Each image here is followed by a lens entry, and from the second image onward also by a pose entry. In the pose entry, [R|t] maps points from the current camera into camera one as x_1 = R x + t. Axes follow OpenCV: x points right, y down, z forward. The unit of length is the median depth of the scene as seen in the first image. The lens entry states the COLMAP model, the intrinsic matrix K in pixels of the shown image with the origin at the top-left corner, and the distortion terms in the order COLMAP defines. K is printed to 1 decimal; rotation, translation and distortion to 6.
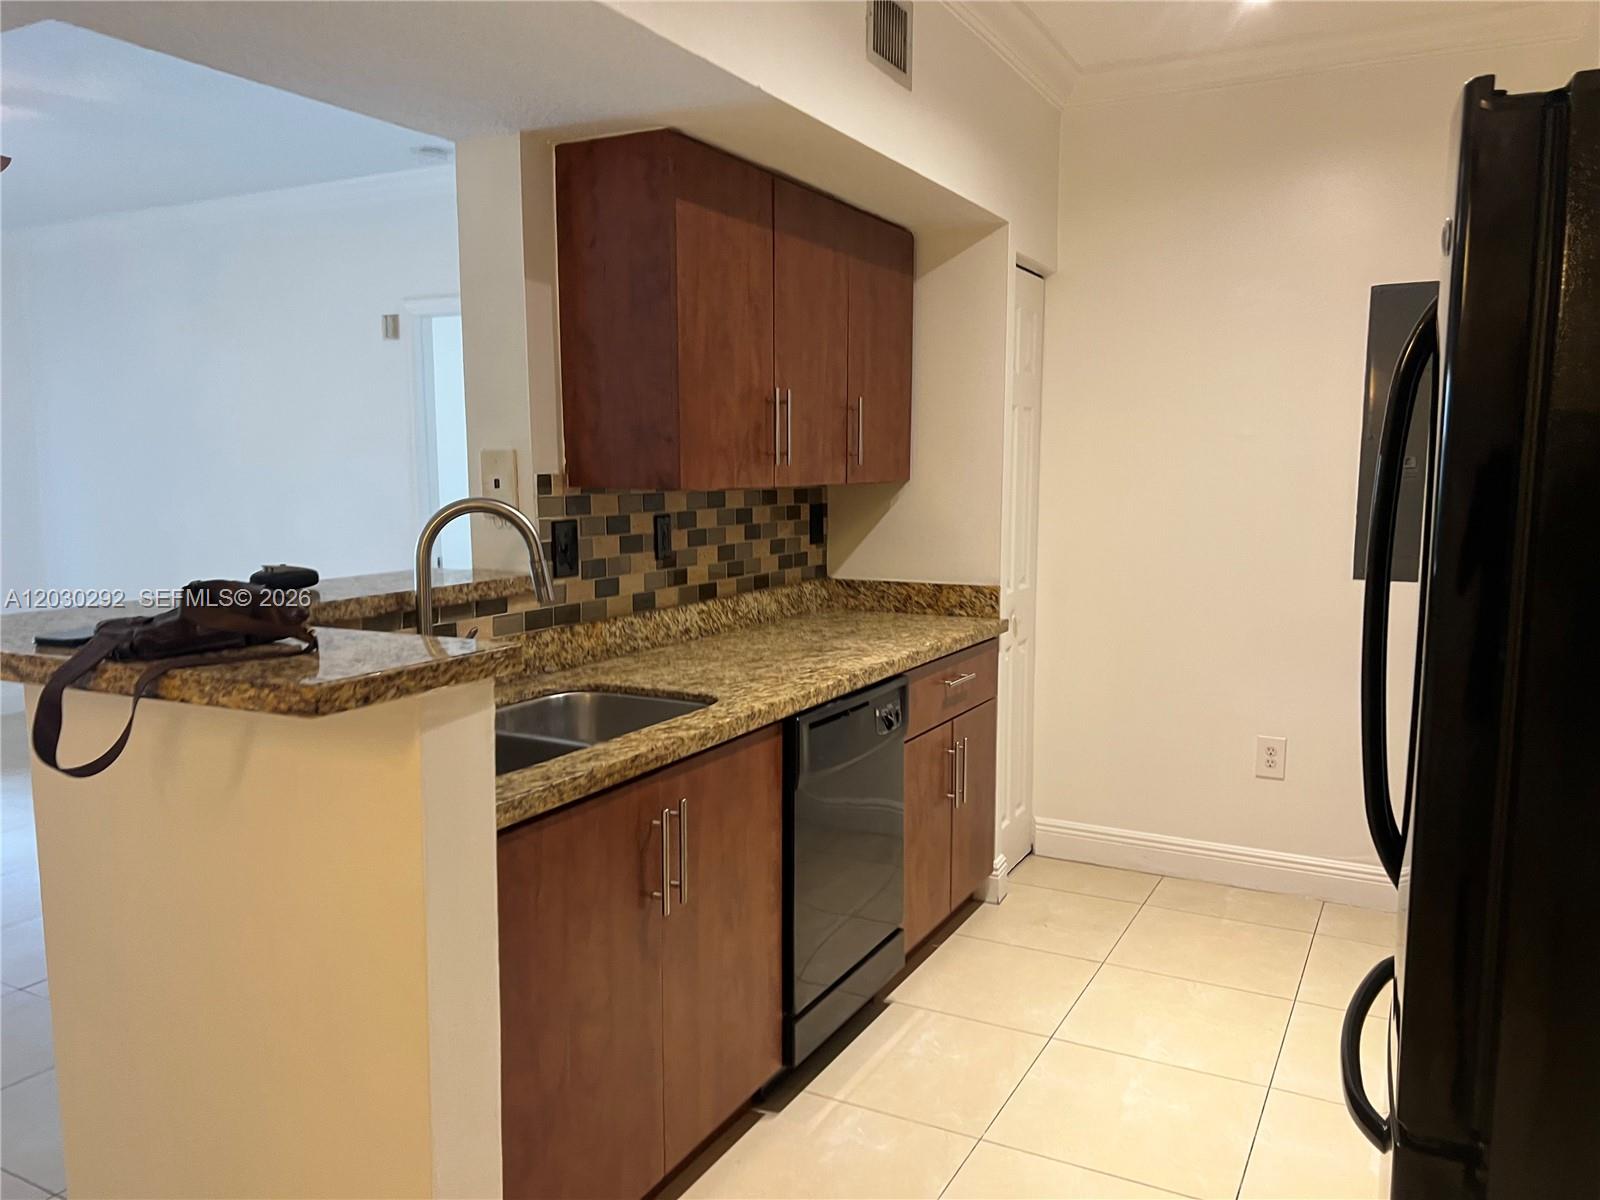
lens RADIAL K [[1198.4, 0, 809.7], [0, 1198.4, 607.1], [0, 0, 1]] dist [0.045121, -0.049211]
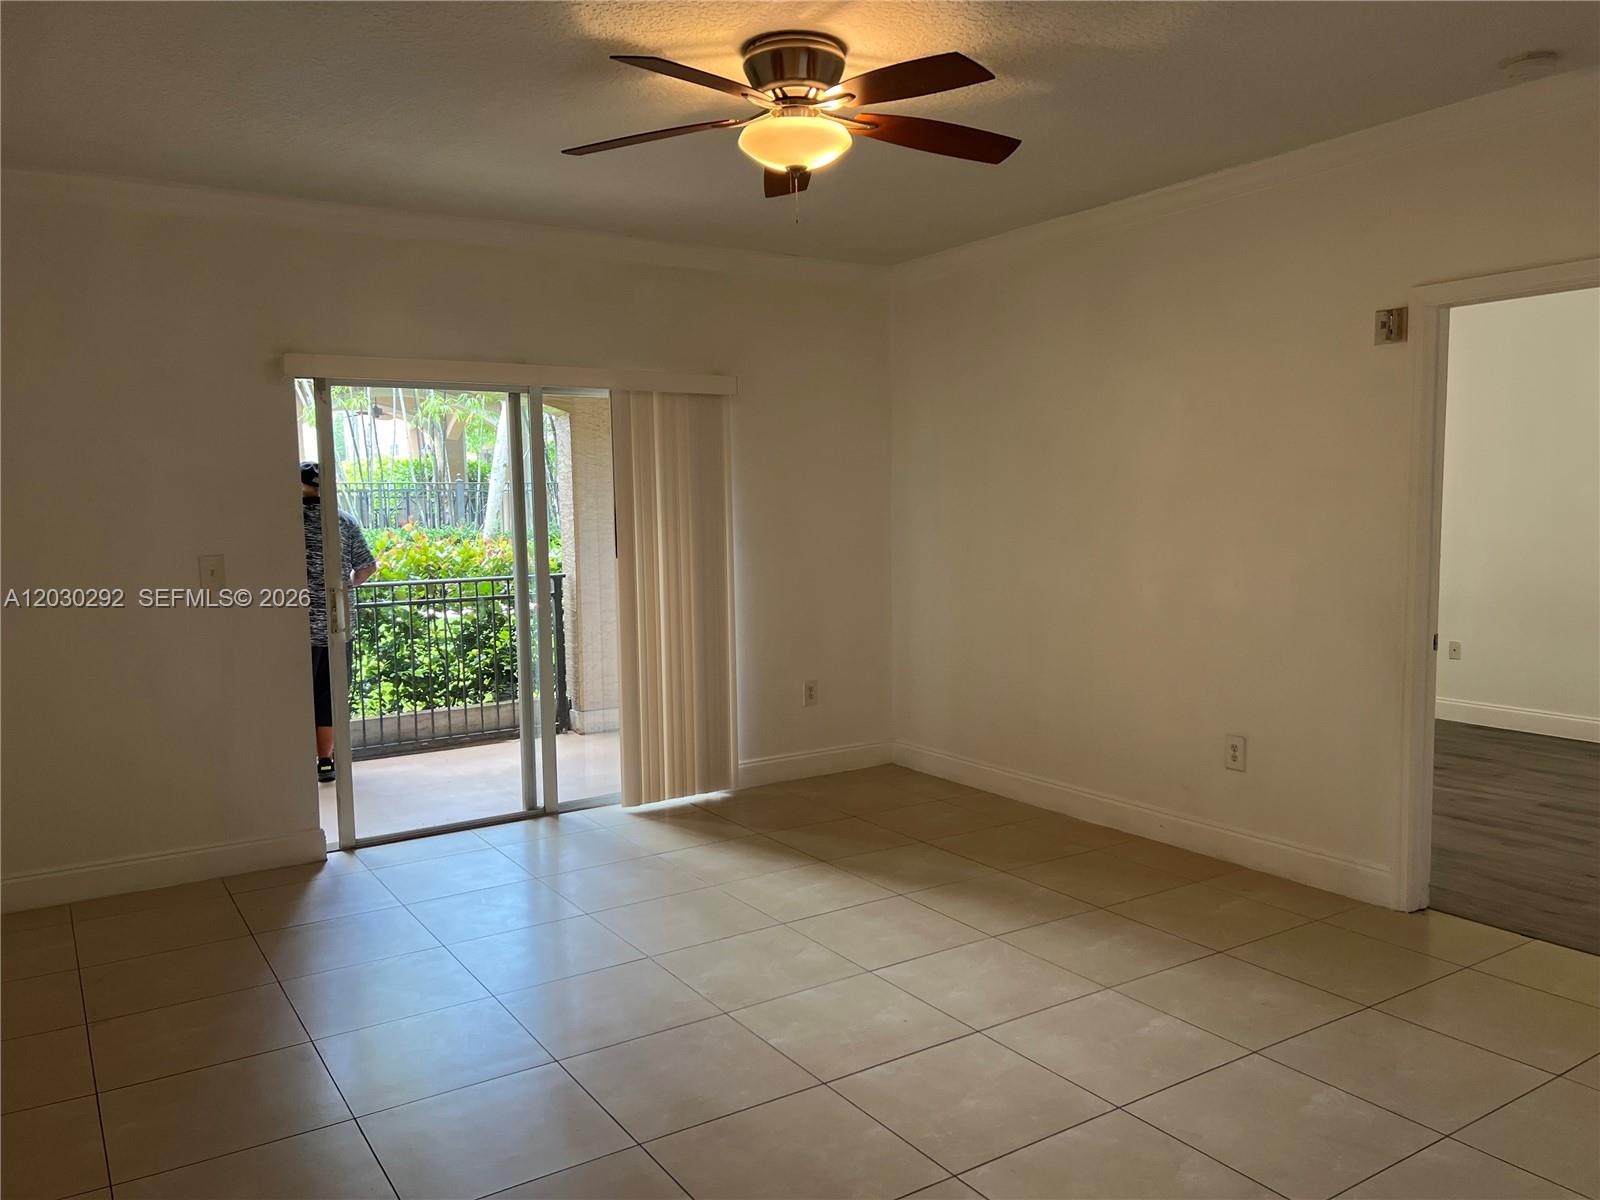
lens RADIAL K [[1198.4, 0, 809.7], [0, 1198.4, 607.1], [0, 0, 1]] dist [0.045121, -0.049211]
pose [[0.872795, 0.032767, -0.486985, -0.649212], [-0.047270, 0.998728, -0.017519, -0.064229], [0.485792, 0.038310, 0.873235, 0.406941]]
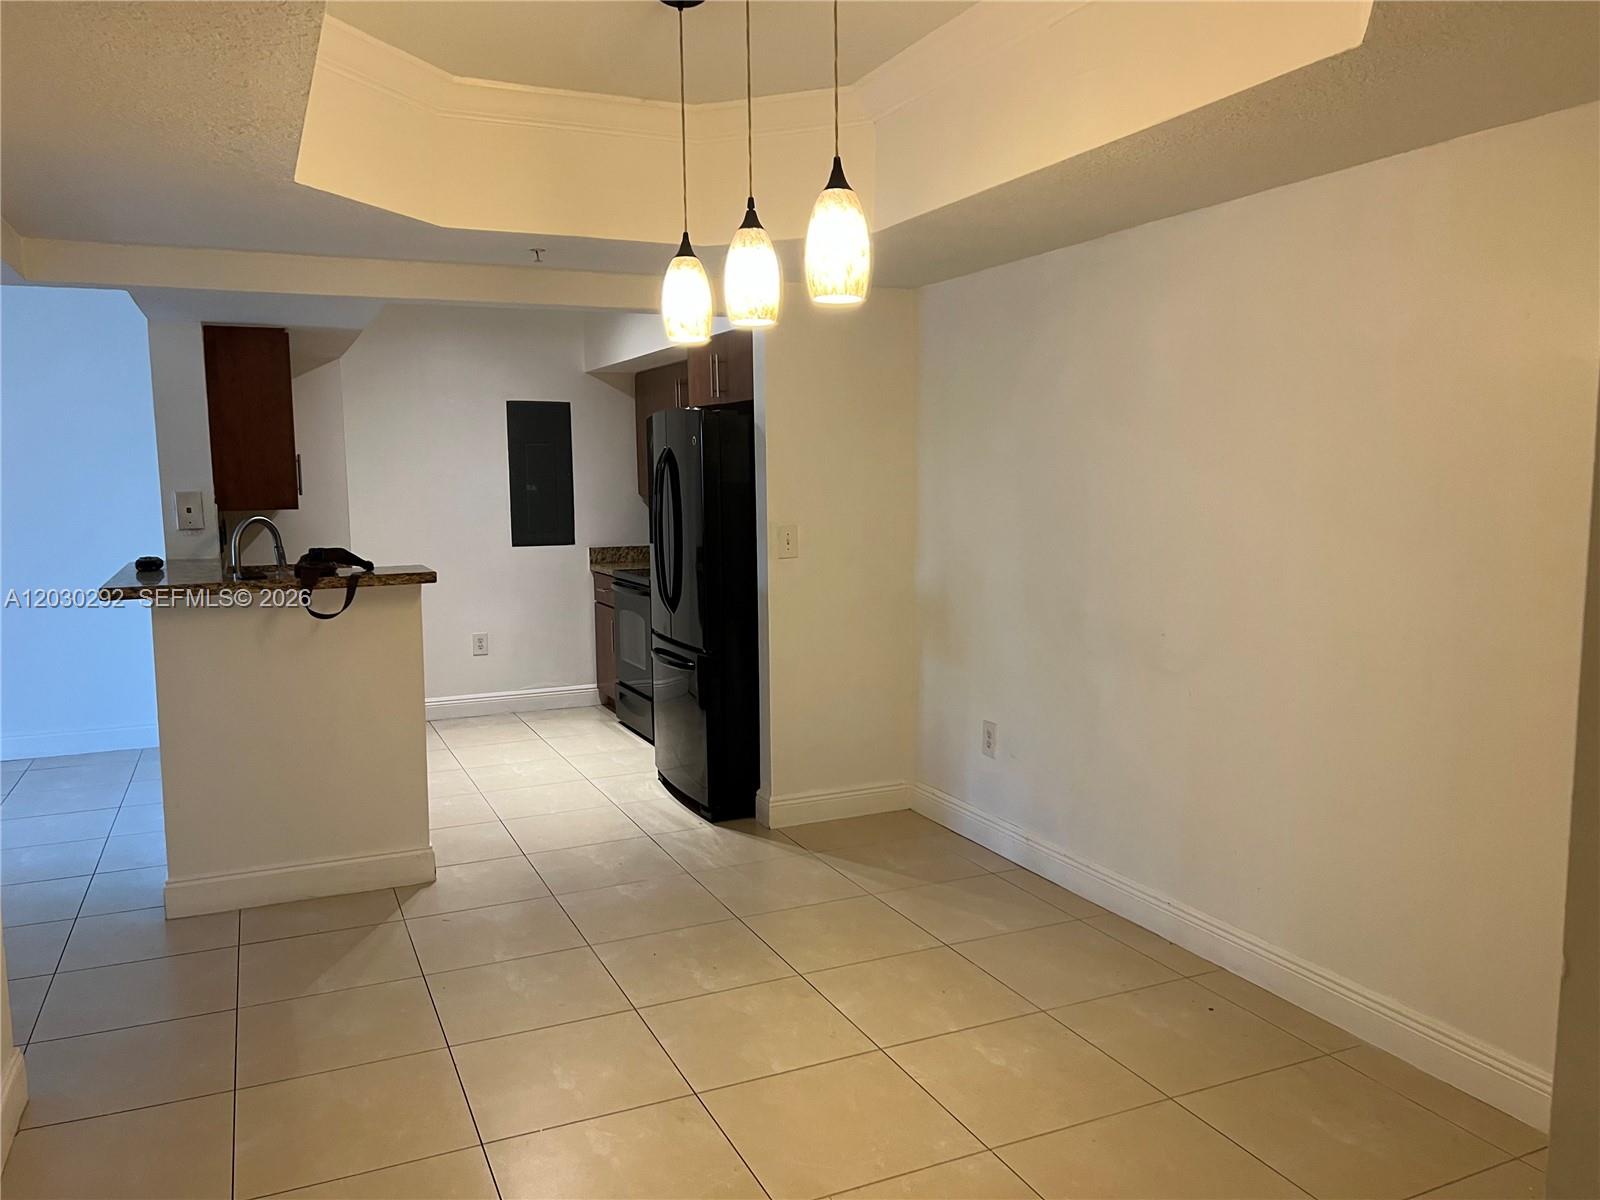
lens RADIAL K [[1207.9, 0, 804.1], [0, 1207.9, 580.7], [0, 0, 1]] dist [0.054115, -0.051847]
pose [[0.618186, -0.081851, 0.781758, -1.165861], [0.103988, 0.994338, 0.021878, 0.057910], [-0.779123, 0.067769, 0.623197, -0.867581]]
